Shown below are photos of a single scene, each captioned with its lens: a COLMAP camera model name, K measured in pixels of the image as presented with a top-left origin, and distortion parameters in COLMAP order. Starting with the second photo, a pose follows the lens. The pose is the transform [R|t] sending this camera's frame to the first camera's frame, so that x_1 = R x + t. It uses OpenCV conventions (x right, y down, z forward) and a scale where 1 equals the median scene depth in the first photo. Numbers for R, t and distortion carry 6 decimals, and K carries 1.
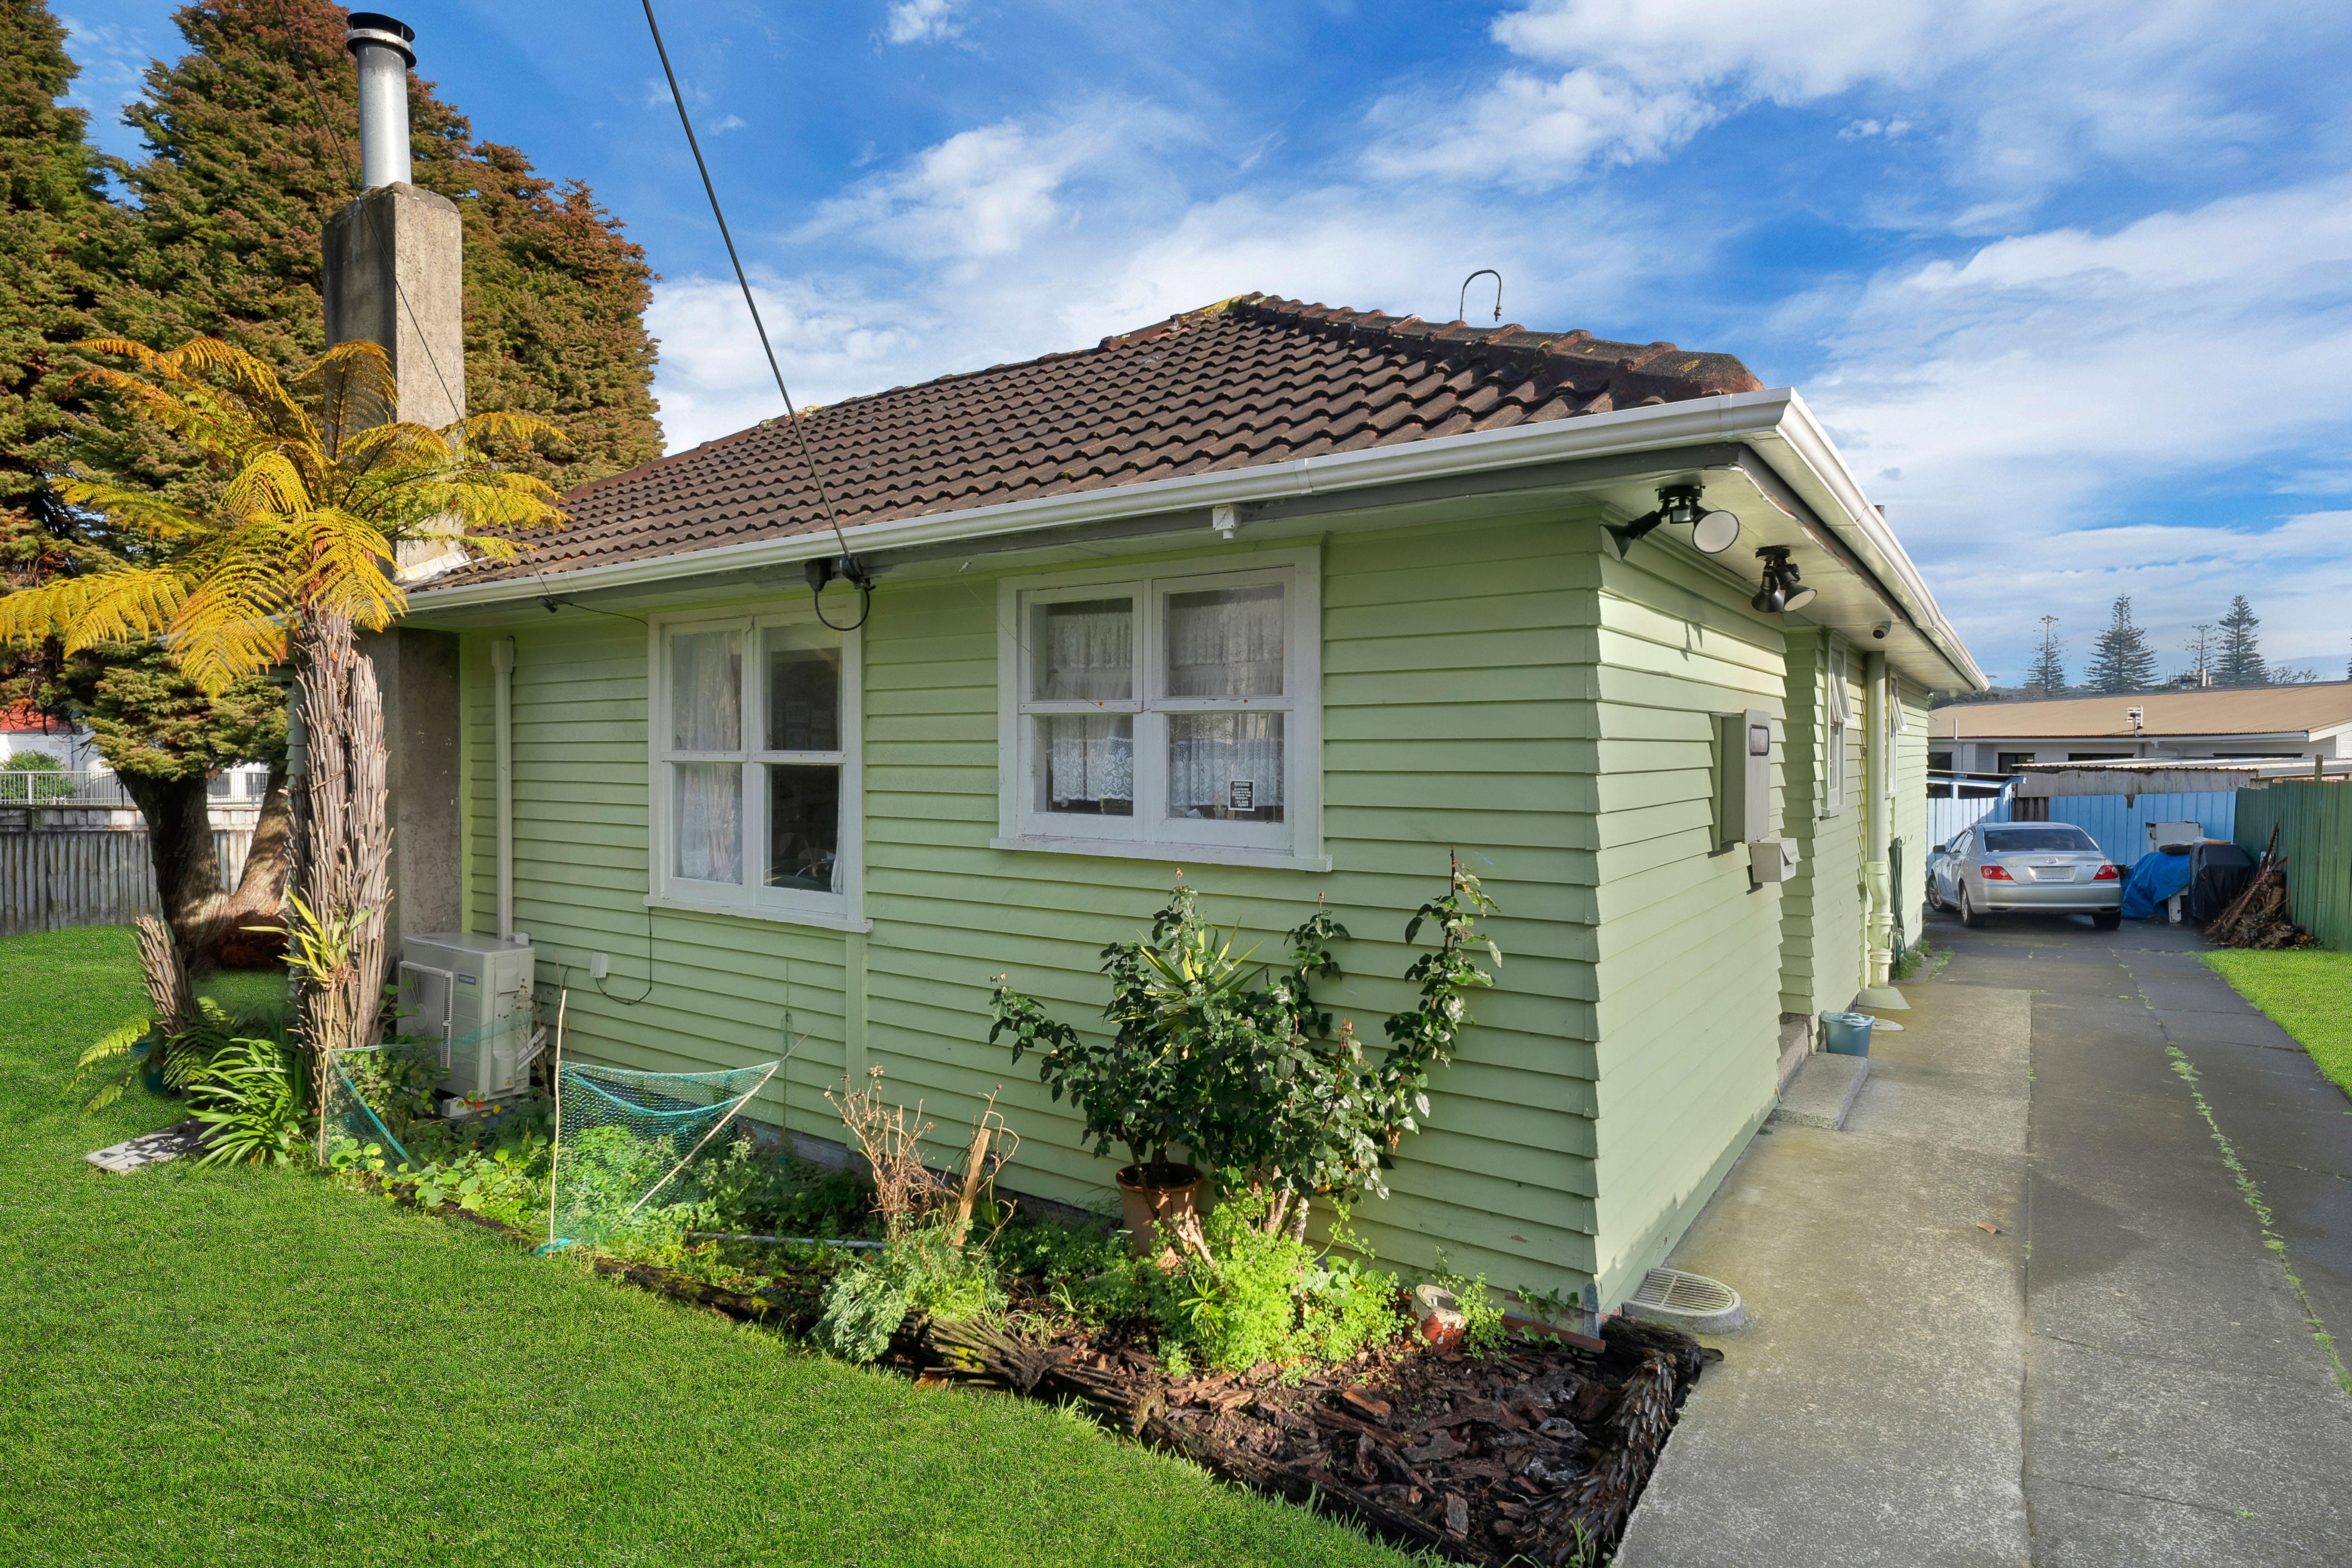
lens RADIAL K [[1280.8, 0, 1163.9], [0, 1280.8, 771.0], [0, 0, 1]] dist [-0.000851, 0.000372]
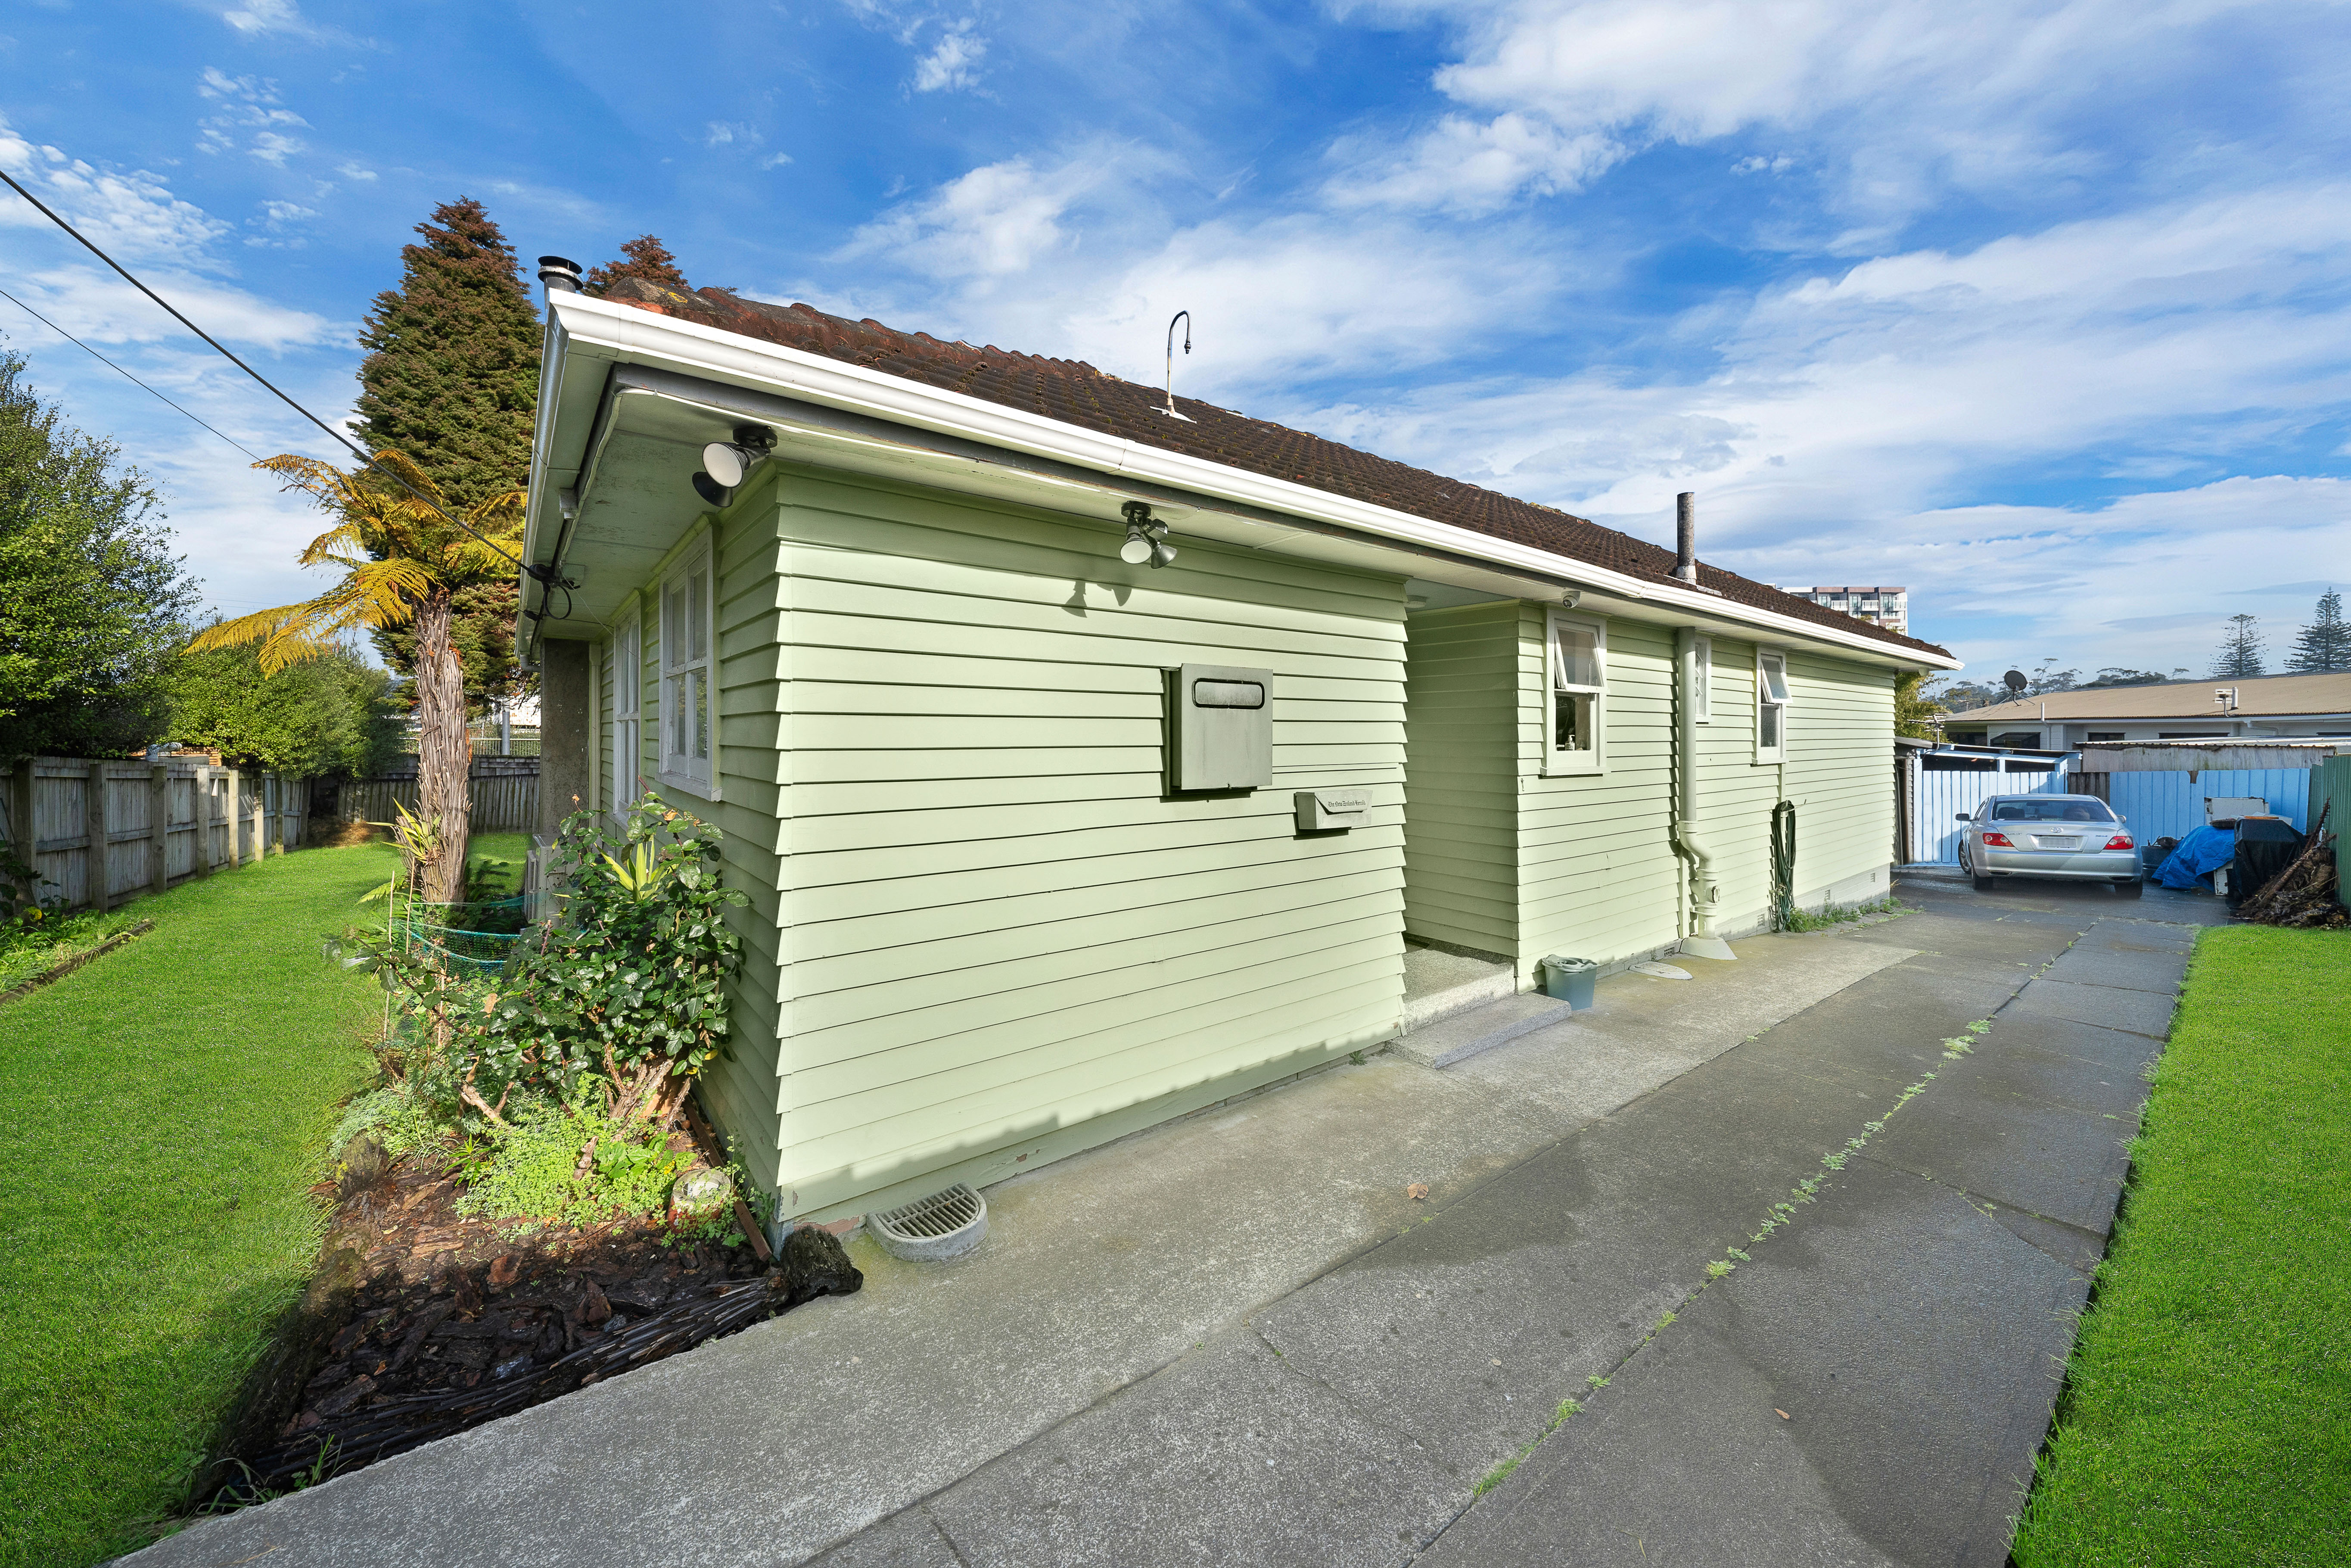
lens RADIAL K [[862.4, 0, 1175.0], [0, 862.4, 731.6], [0, 0, 1]] dist [0.000909, -0.003083]
pose [[0.954373, 0.002941, -0.298601, 0.212683], [-0.008353, 0.999823, -0.016850, 0.006754], [0.298499, 0.018576, 0.954229, 0.101330]]
